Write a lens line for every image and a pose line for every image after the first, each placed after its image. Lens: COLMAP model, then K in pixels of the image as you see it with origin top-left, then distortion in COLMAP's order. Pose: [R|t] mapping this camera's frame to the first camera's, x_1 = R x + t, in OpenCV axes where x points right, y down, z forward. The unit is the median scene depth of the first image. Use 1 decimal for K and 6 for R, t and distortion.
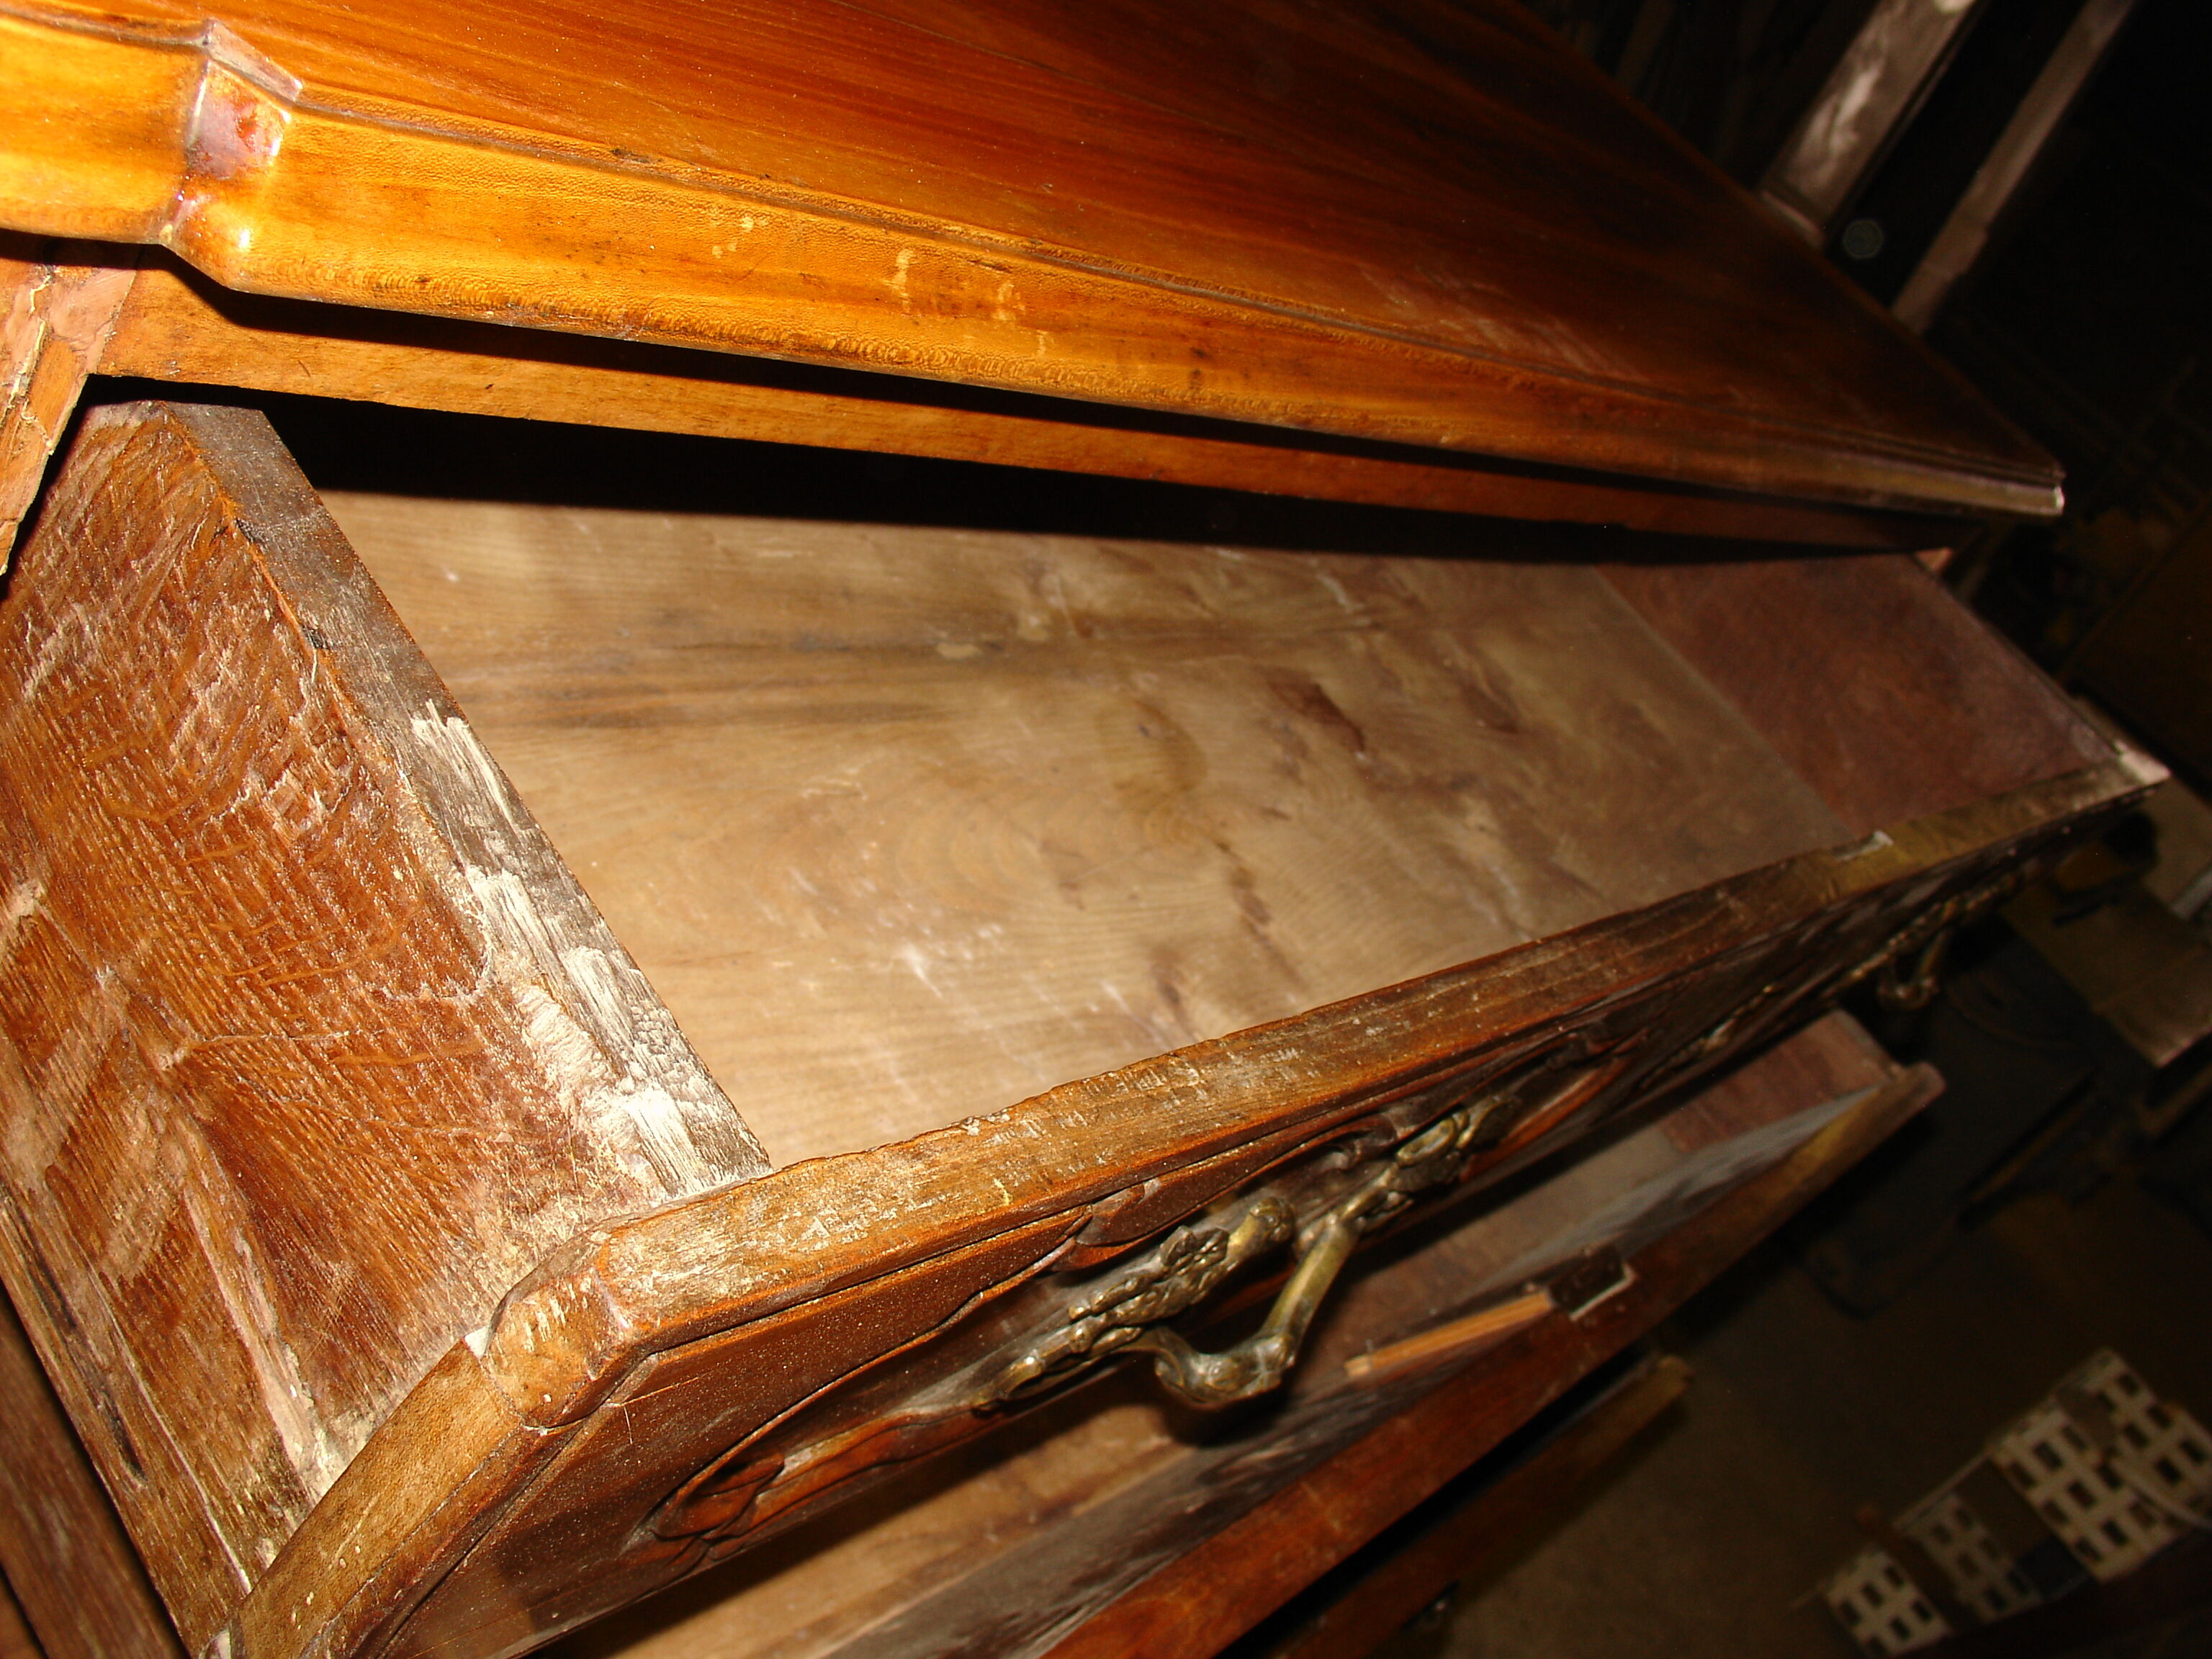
lens RADIAL K [[2183.8, 0, 1110.9], [0, 2183.8, 809.4], [0, 0, 1]] dist [-0.120030, 0.000000]
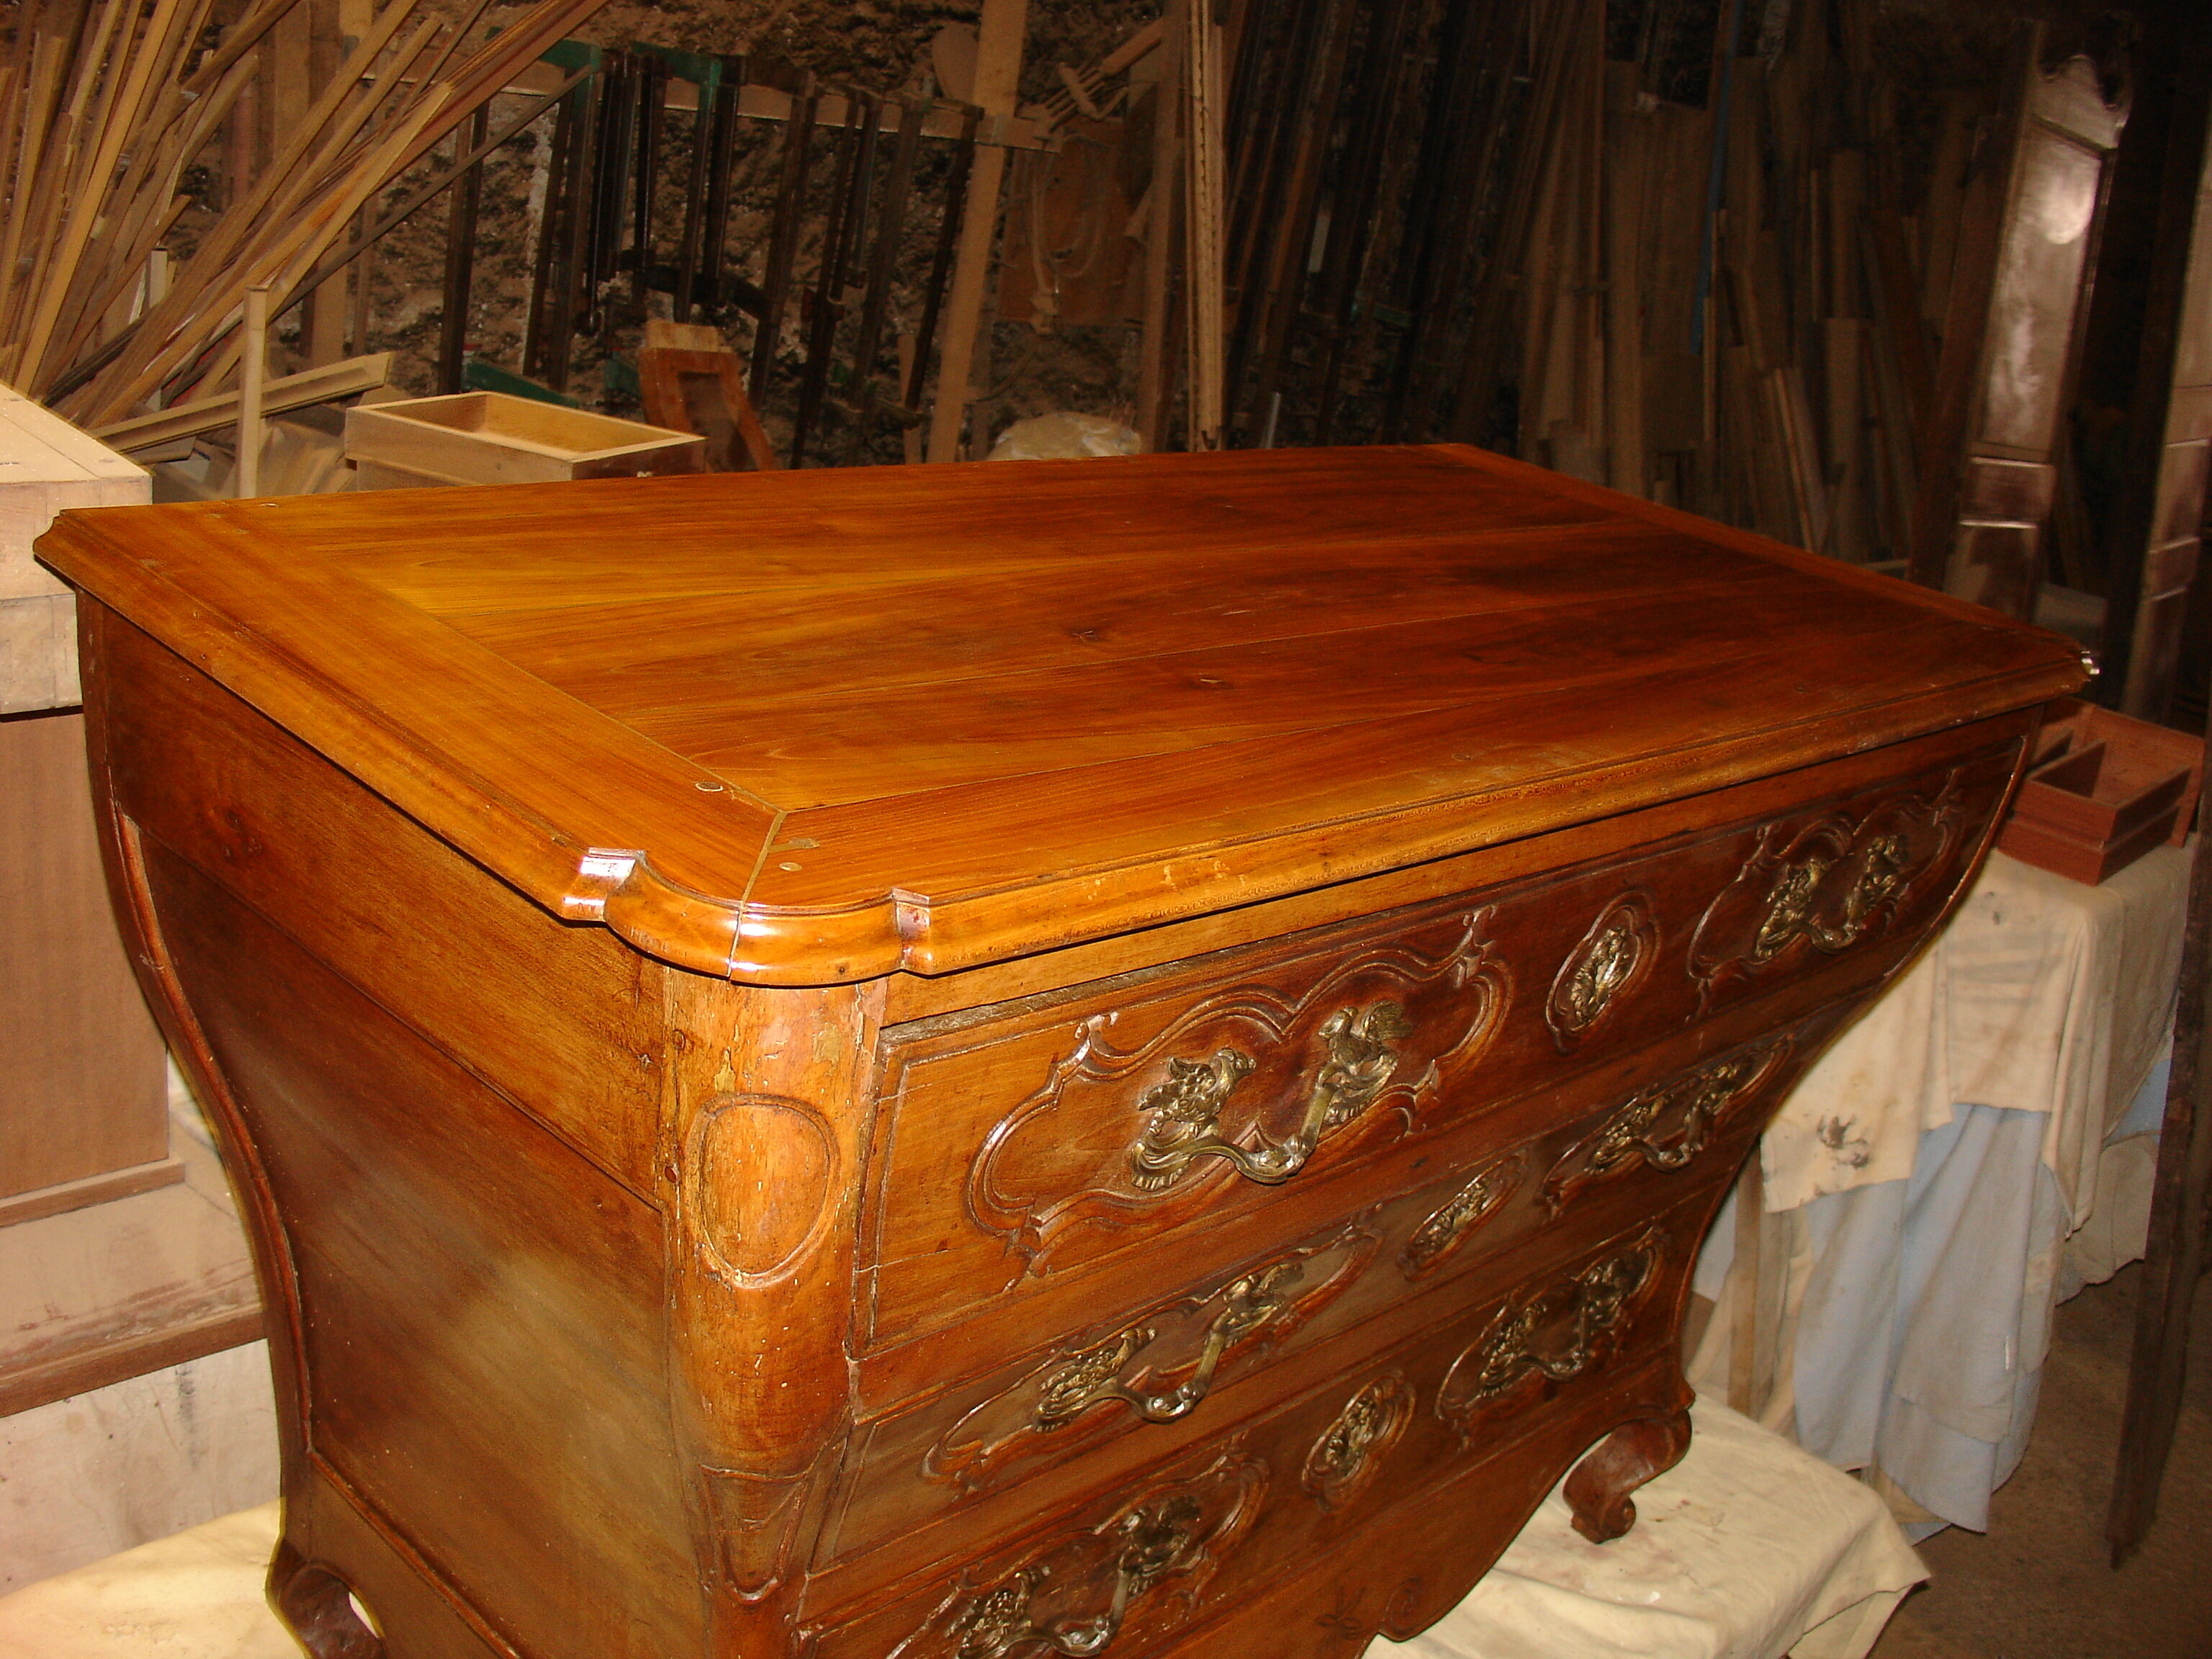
lens RADIAL K [[2183.8, 0, 1093.0], [0, 2183.8, 812.6], [0, 0, 1]] dist [-0.120030, 0.000000]
pose [[0.909067, -0.372848, -0.185960, 0.278236], [0.317297, 0.908783, -0.270992, 0.286020], [0.270036, 0.187345, 0.944448, -1.191601]]
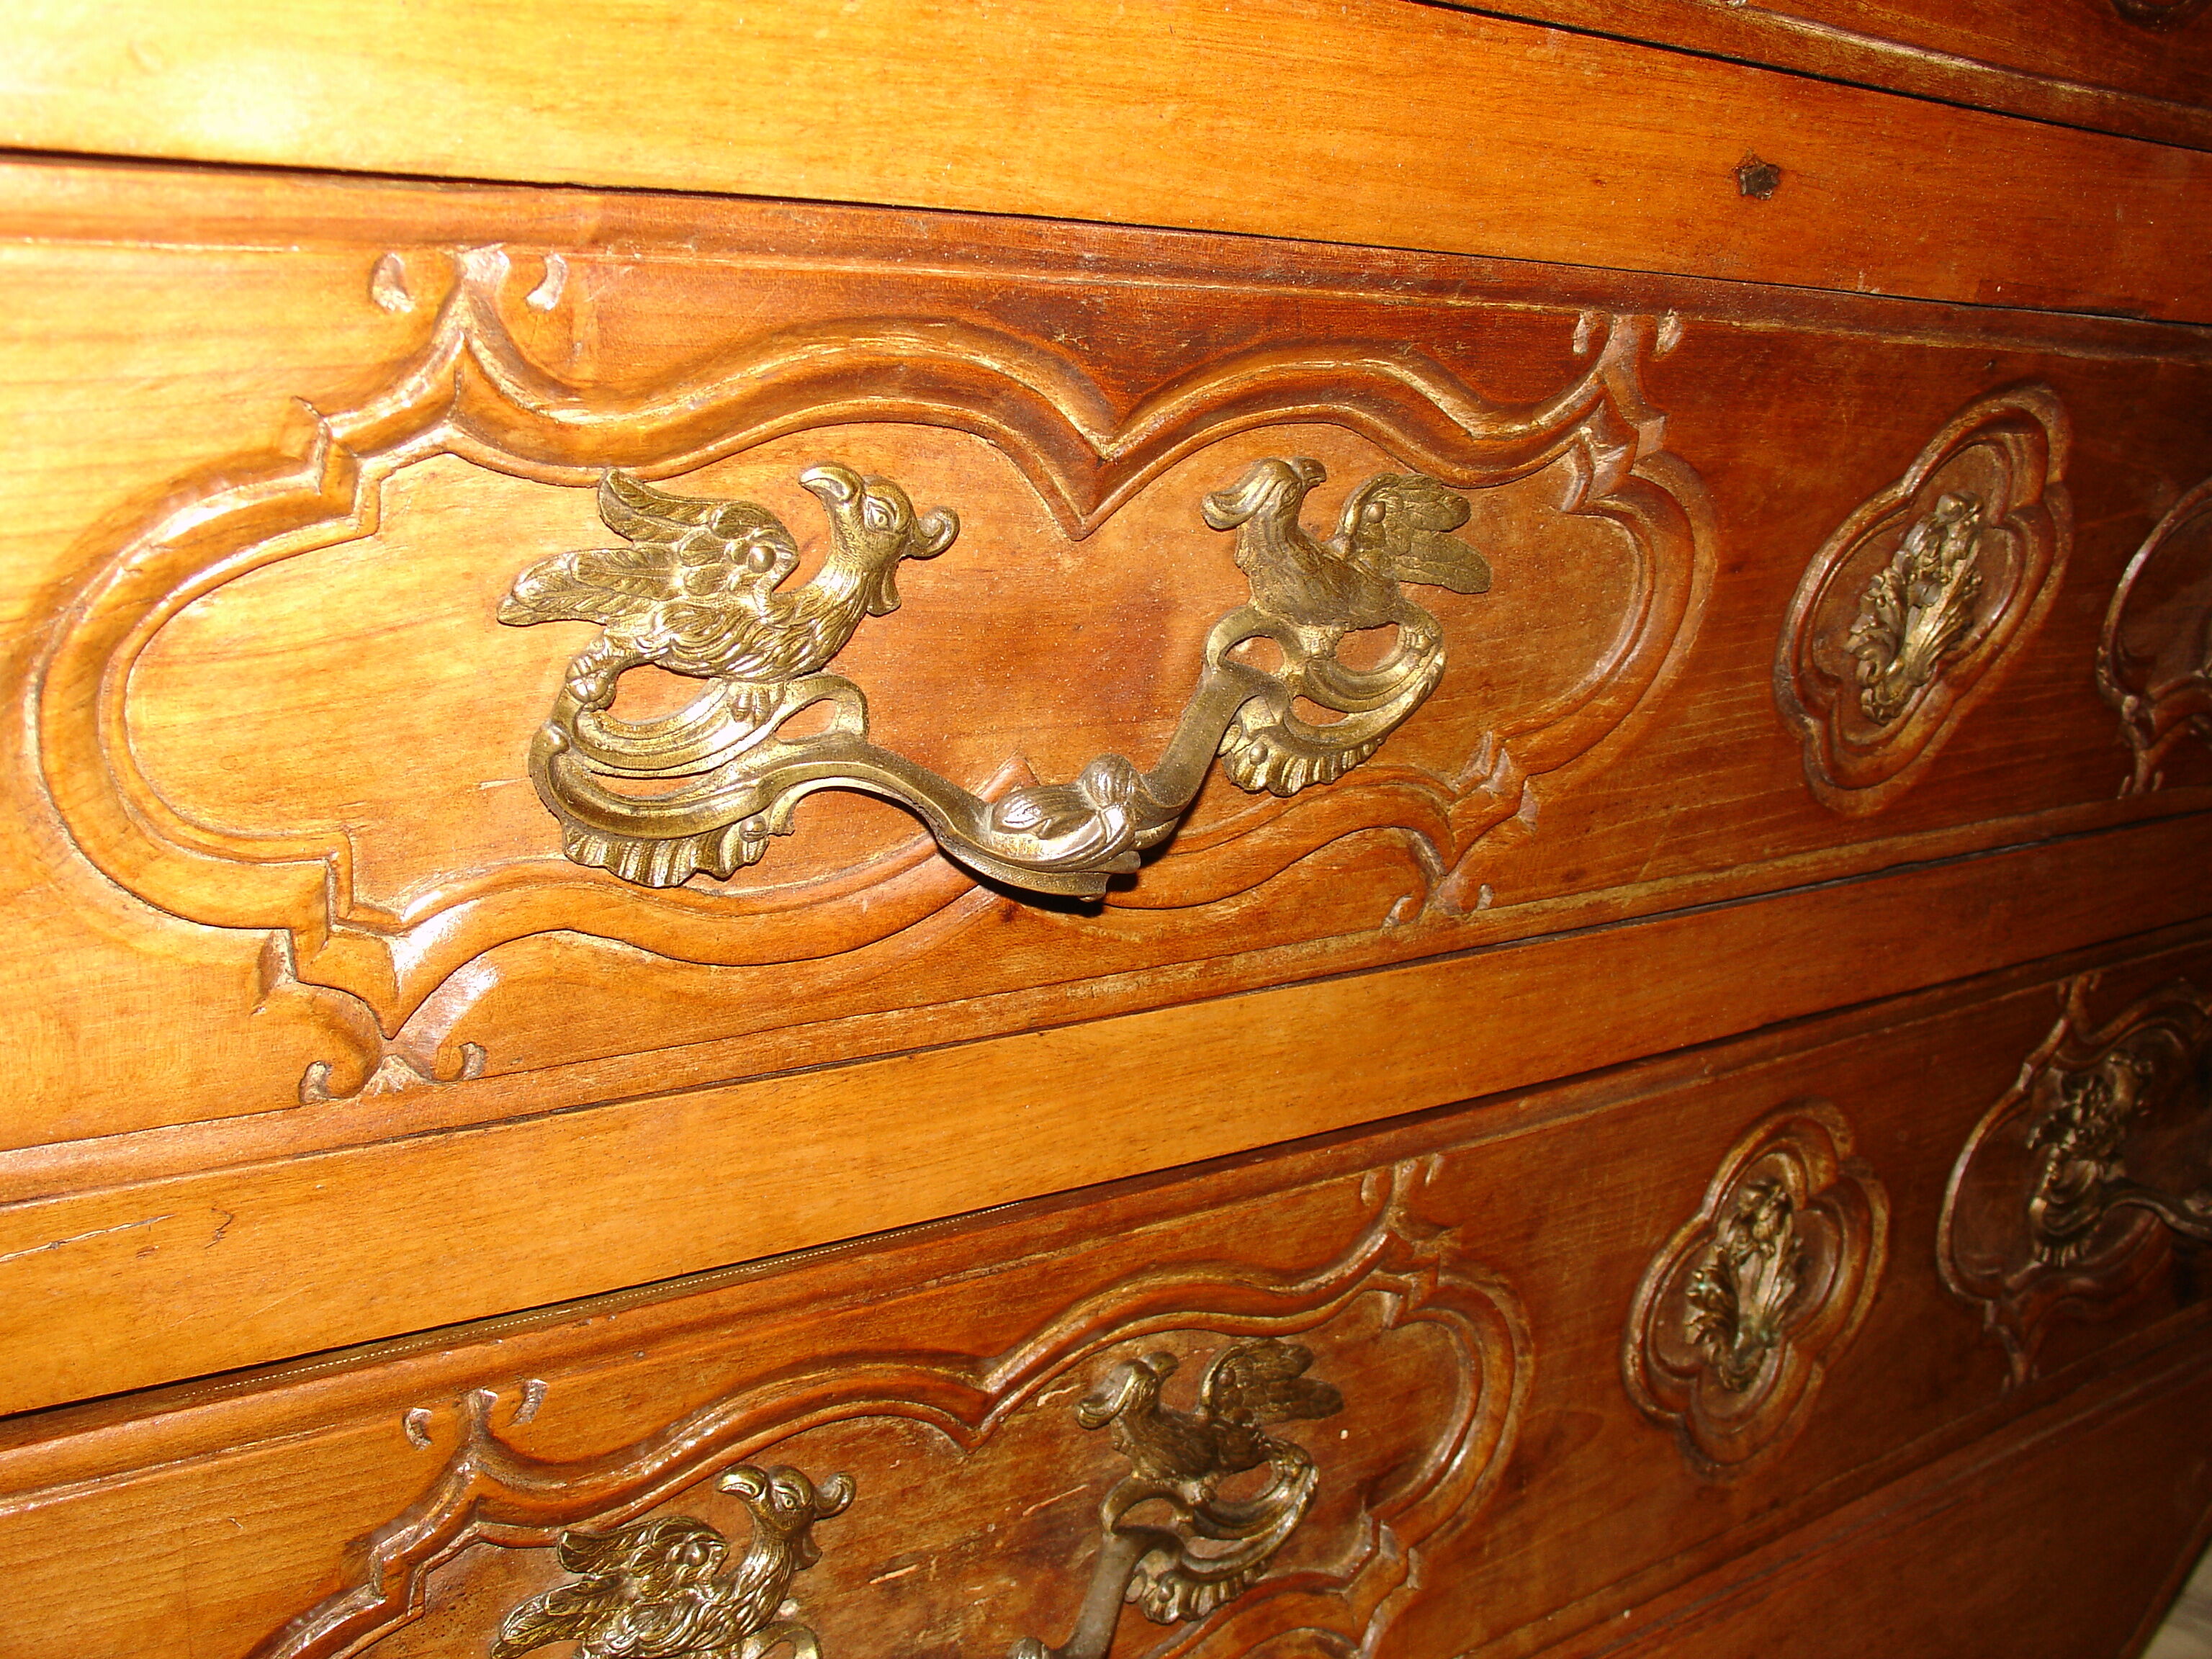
lens RADIAL K [[2183.8, 0, 1105.5], [0, 2183.8, 789.7], [0, 0, 1]] dist [-0.120030, 0.000000]
pose [[0.829385, -0.497115, -0.254946, -0.204205], [0.330667, 0.804621, -0.493199, 0.710178], [0.450311, 0.324749, 0.831720, 0.962239]]
